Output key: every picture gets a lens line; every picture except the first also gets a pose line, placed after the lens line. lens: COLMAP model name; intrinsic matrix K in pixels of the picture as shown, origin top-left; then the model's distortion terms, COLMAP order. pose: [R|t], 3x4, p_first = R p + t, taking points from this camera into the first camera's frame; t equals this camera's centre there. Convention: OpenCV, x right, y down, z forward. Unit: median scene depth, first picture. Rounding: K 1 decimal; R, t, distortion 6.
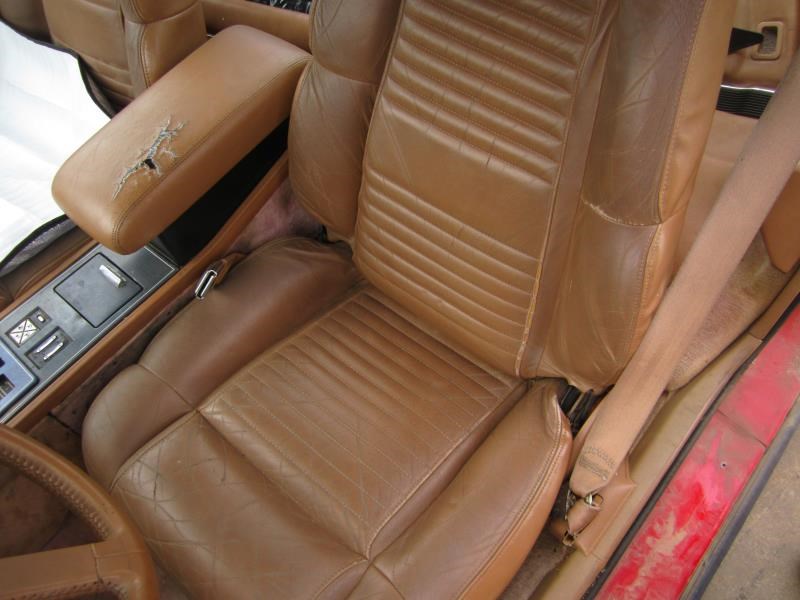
lens RADIAL K [[657.0, 0, 397.8], [0, 657.0, 299.1], [0, 0, 1]] dist [-0.058086, 0.013012]
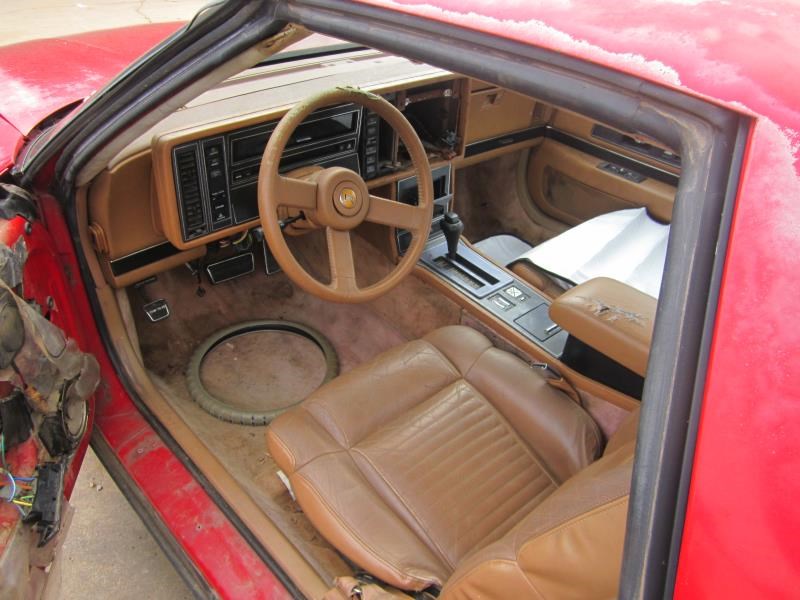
lens RADIAL K [[657.0, 0, 397.8], [0, 657.0, 299.1], [0, 0, 1]] dist [-0.058086, 0.013012]
pose [[-0.142963, 0.685733, -0.713675, 0.711879], [-0.863158, 0.266440, 0.428916, -0.425065], [0.484273, 0.677333, 0.553805, -0.086830]]
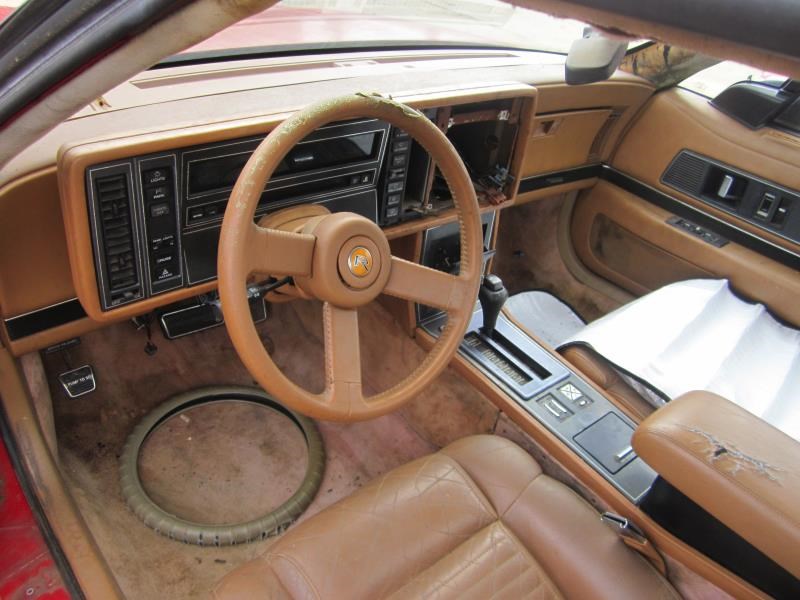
lens RADIAL K [[657.0, 0, 397.8], [0, 657.0, 299.1], [0, 0, 1]] dist [-0.058086, 0.013012]
pose [[-0.186499, 0.657608, -0.729911, 0.287224], [-0.888466, 0.204220, 0.411002, -0.210667], [0.419341, 0.725152, 0.546176, 0.043862]]
